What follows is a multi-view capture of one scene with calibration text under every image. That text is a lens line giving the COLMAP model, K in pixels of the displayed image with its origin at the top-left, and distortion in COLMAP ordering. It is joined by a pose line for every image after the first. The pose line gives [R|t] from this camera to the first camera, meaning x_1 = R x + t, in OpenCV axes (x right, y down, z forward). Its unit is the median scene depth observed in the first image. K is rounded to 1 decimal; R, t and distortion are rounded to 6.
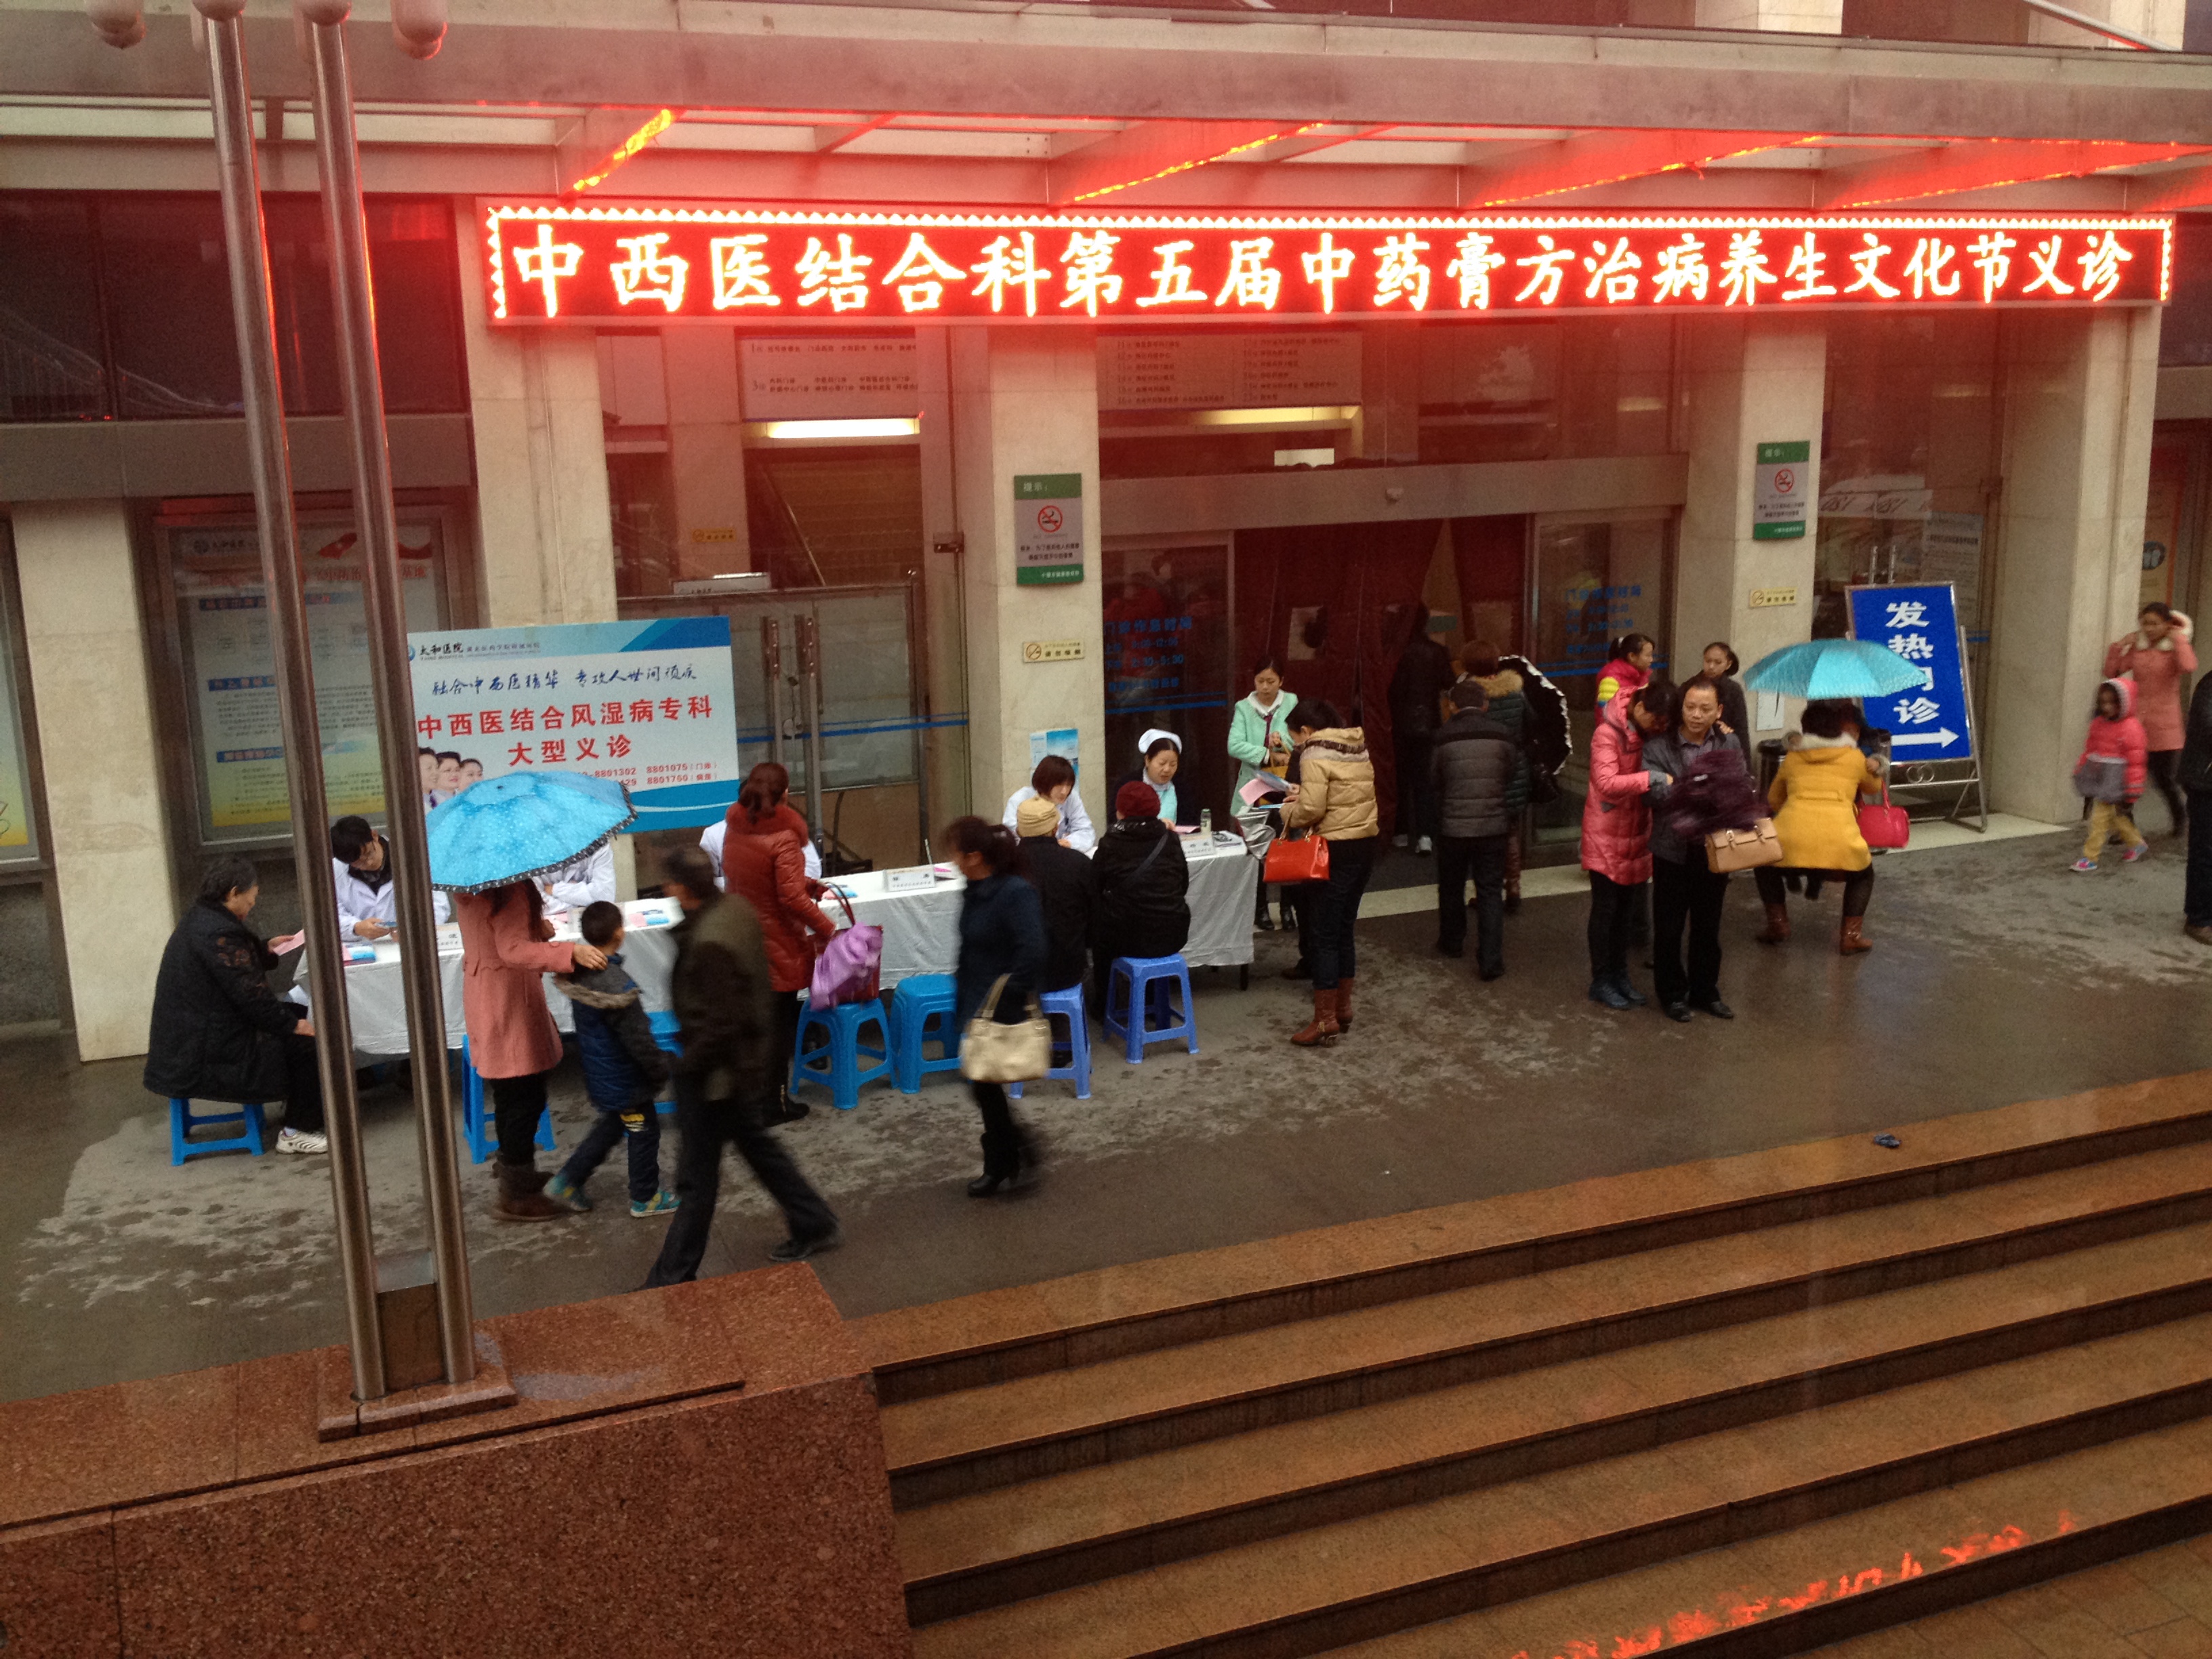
lens RADIAL K [[1995.6, 0, 1060.0], [0, 1995.6, 820.8], [0, 0, 1]] dist [0.127172, -0.246610]
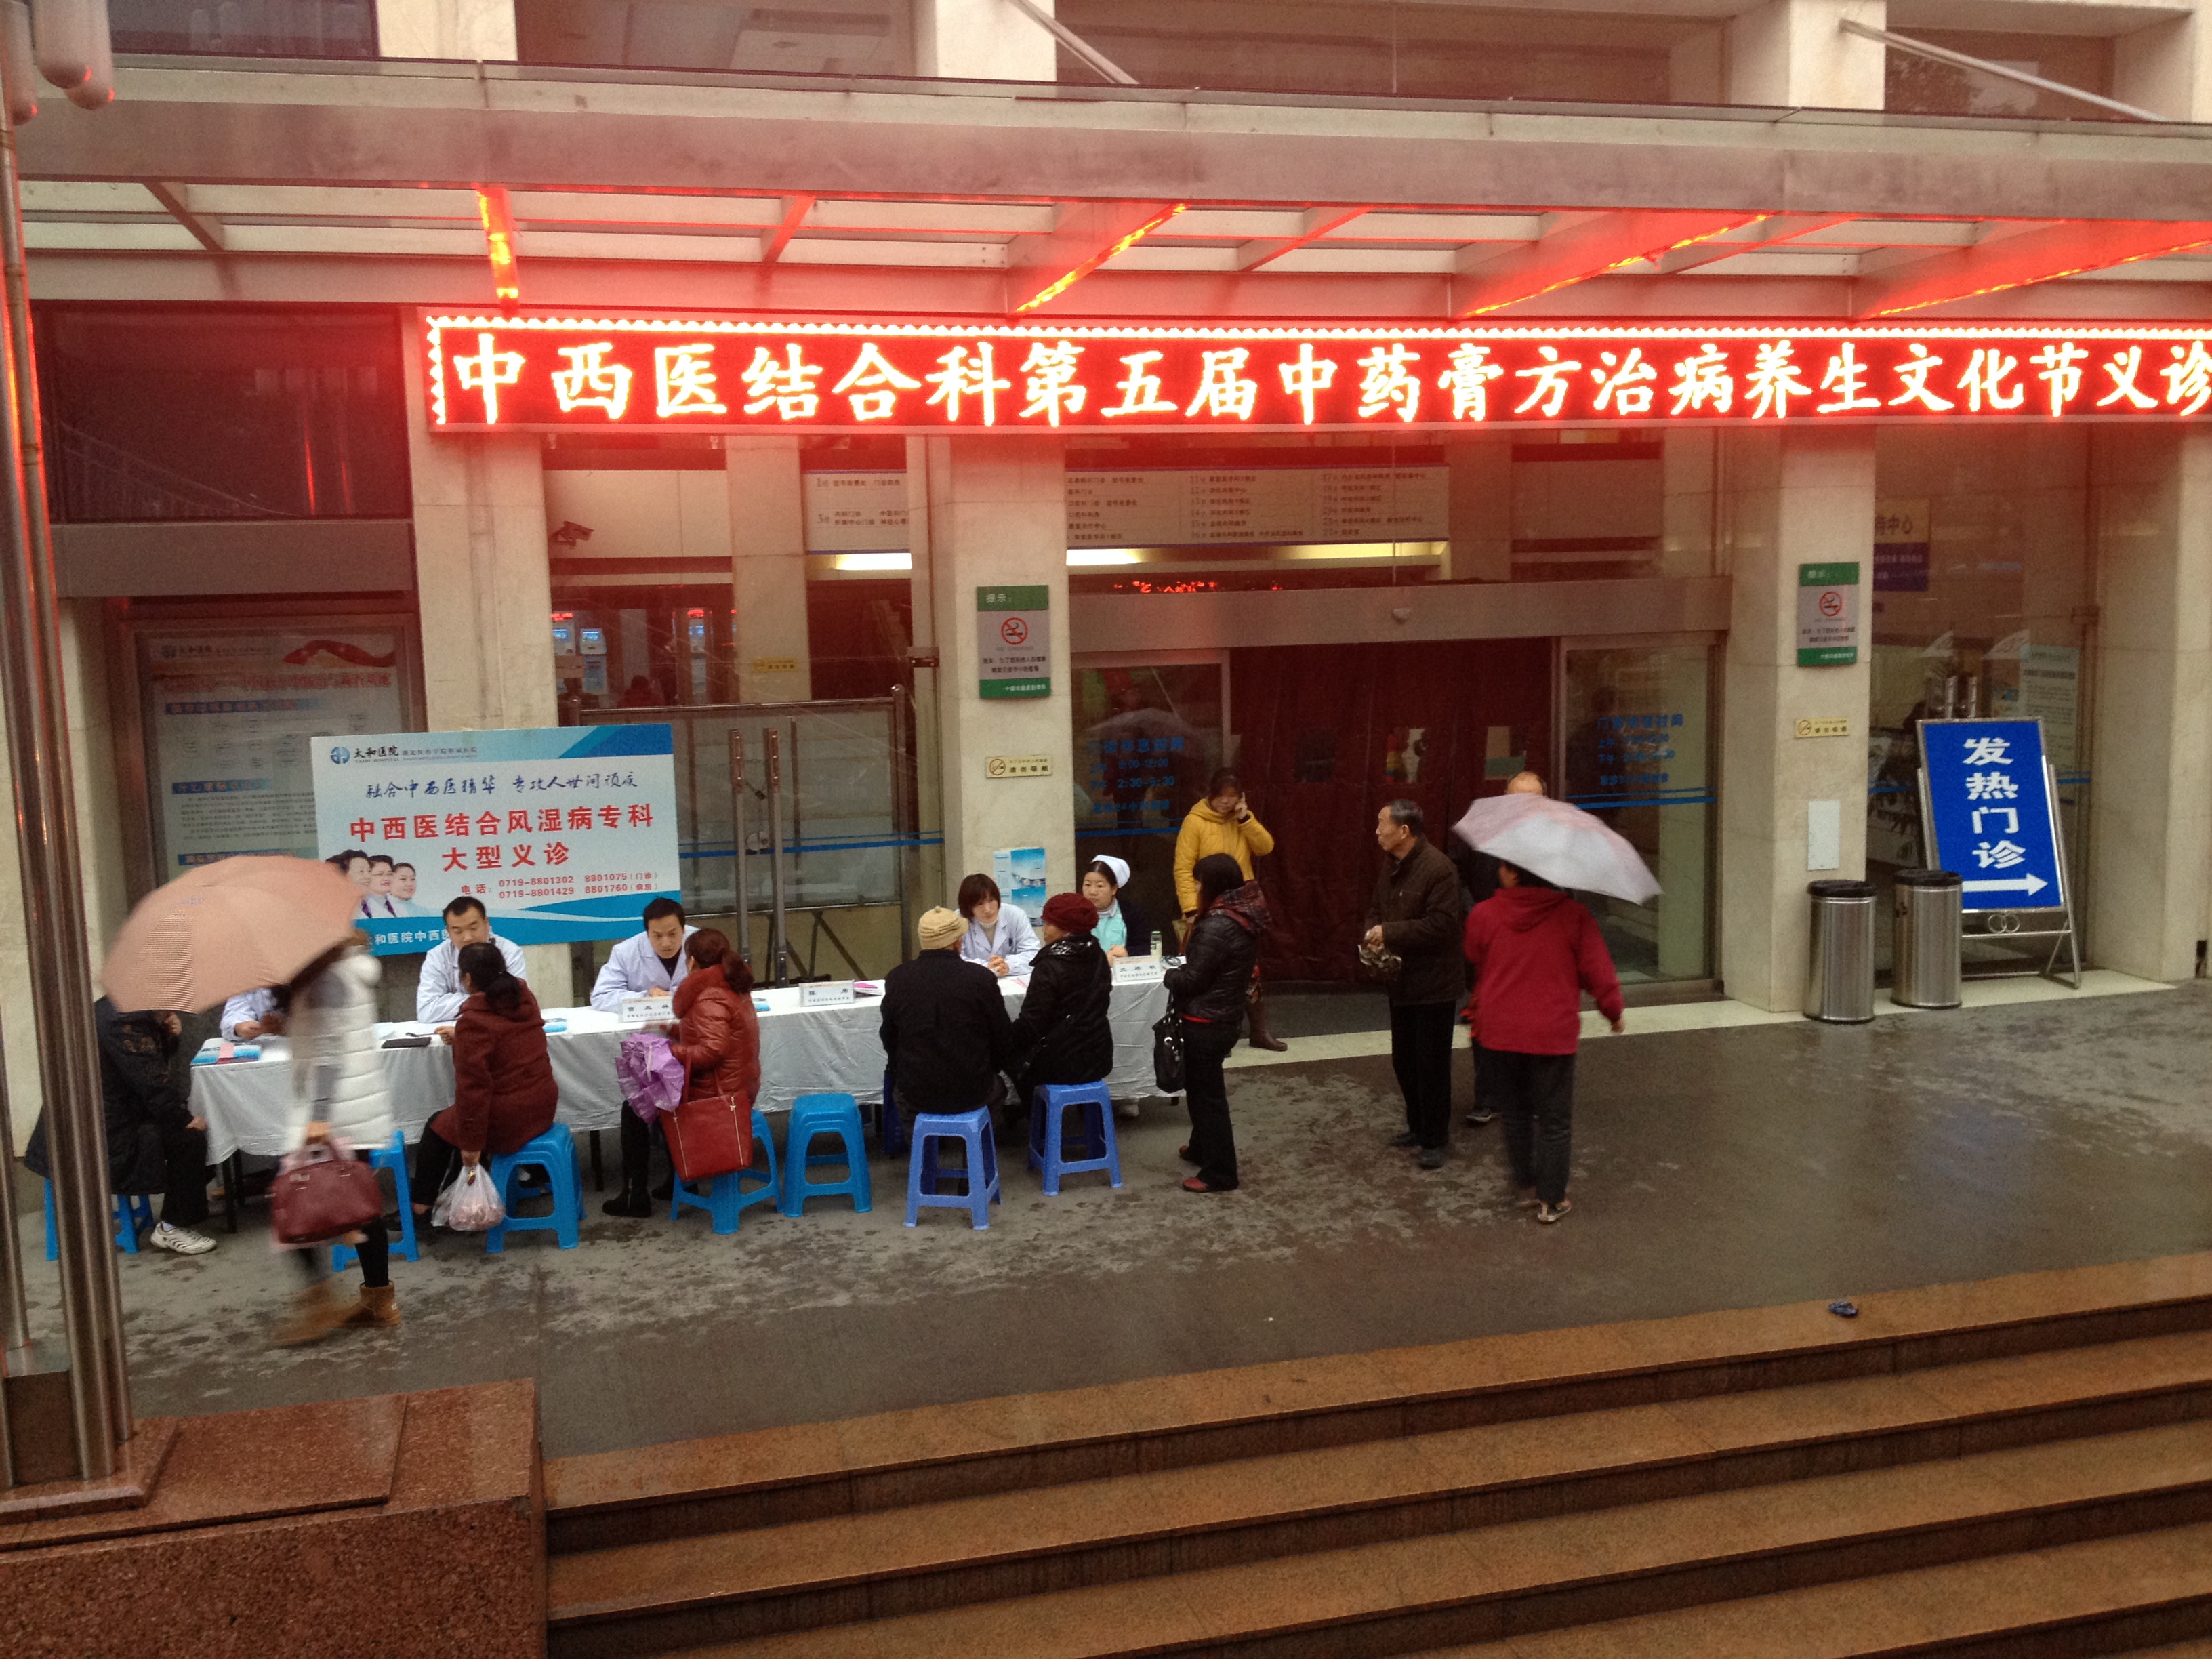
lens RADIAL K [[1995.6, 0, 1060.0], [0, 1995.6, 820.8], [0, 0, 1]] dist [0.127172, -0.246610]
pose [[0.993355, 0.015252, -0.114073, 0.134999], [-0.024566, 0.996436, -0.080693, 0.019825], [0.112436, 0.082959, 0.990190, 0.048578]]
